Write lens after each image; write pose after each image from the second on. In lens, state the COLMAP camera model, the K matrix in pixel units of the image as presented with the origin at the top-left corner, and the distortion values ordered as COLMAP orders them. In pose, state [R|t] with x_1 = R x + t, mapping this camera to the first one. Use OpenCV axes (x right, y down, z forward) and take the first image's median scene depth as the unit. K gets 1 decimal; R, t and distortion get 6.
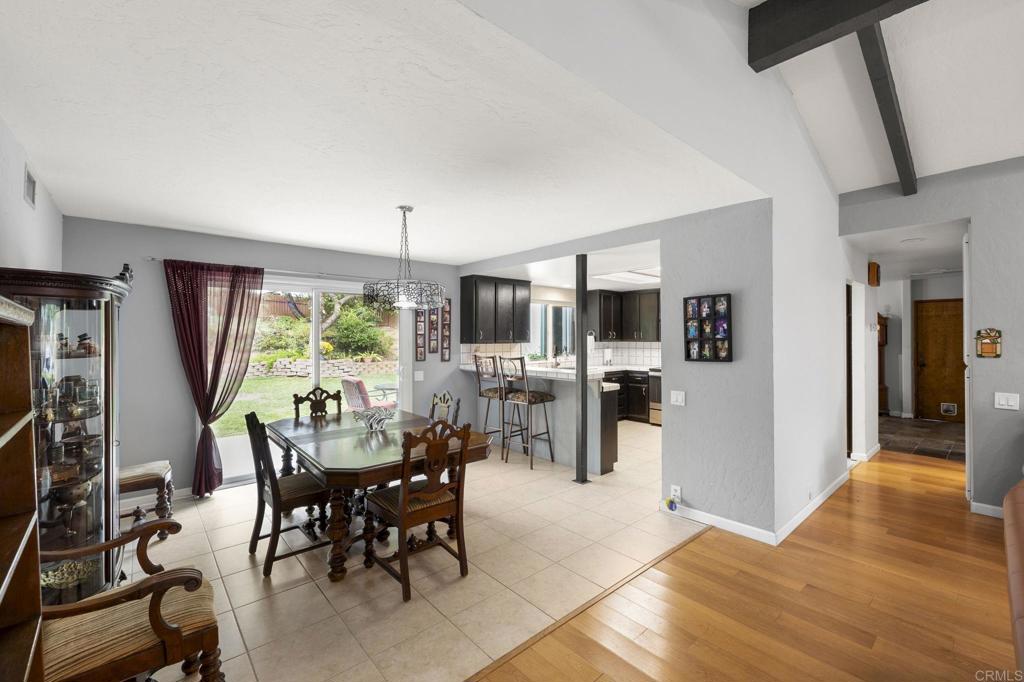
lens RADIAL K [[430.8, 0, 512.8], [0, 430.8, 336.2], [0, 0, 1]] dist [-0.001570, 0.000064]
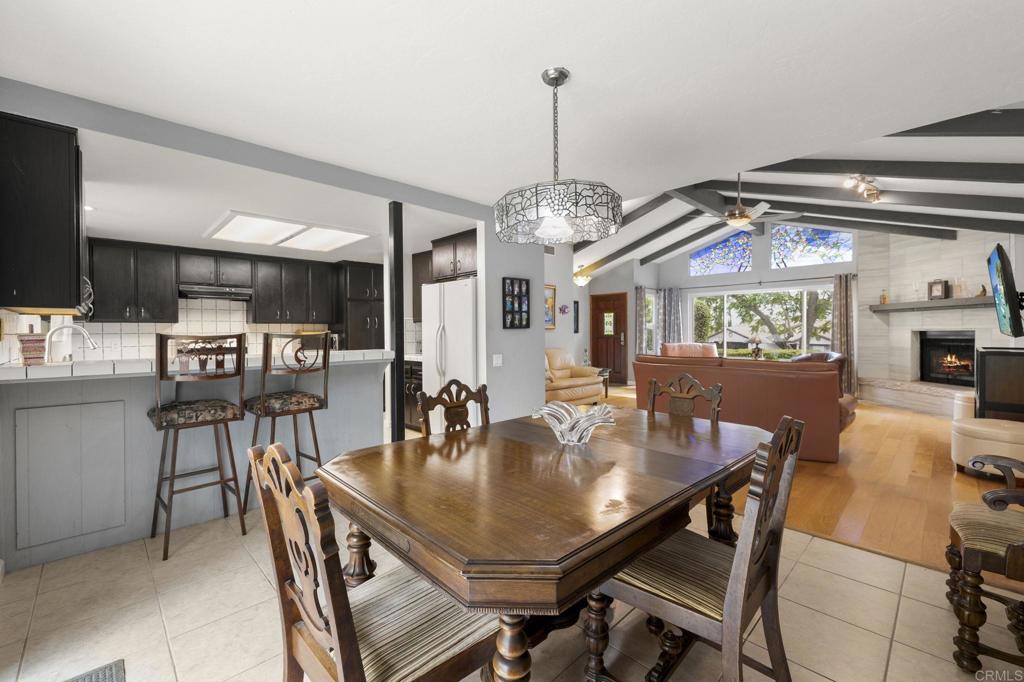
lens RADIAL K [[430.8, 0, 512.8], [0, 430.8, 336.2], [0, 0, 1]] dist [-0.001570, 0.000064]
pose [[-0.070732, -0.009395, 0.997451, -0.850380], [-0.002067, 0.999955, 0.009272, 0.068914], [-0.997493, -0.001406, -0.070748, 1.089733]]
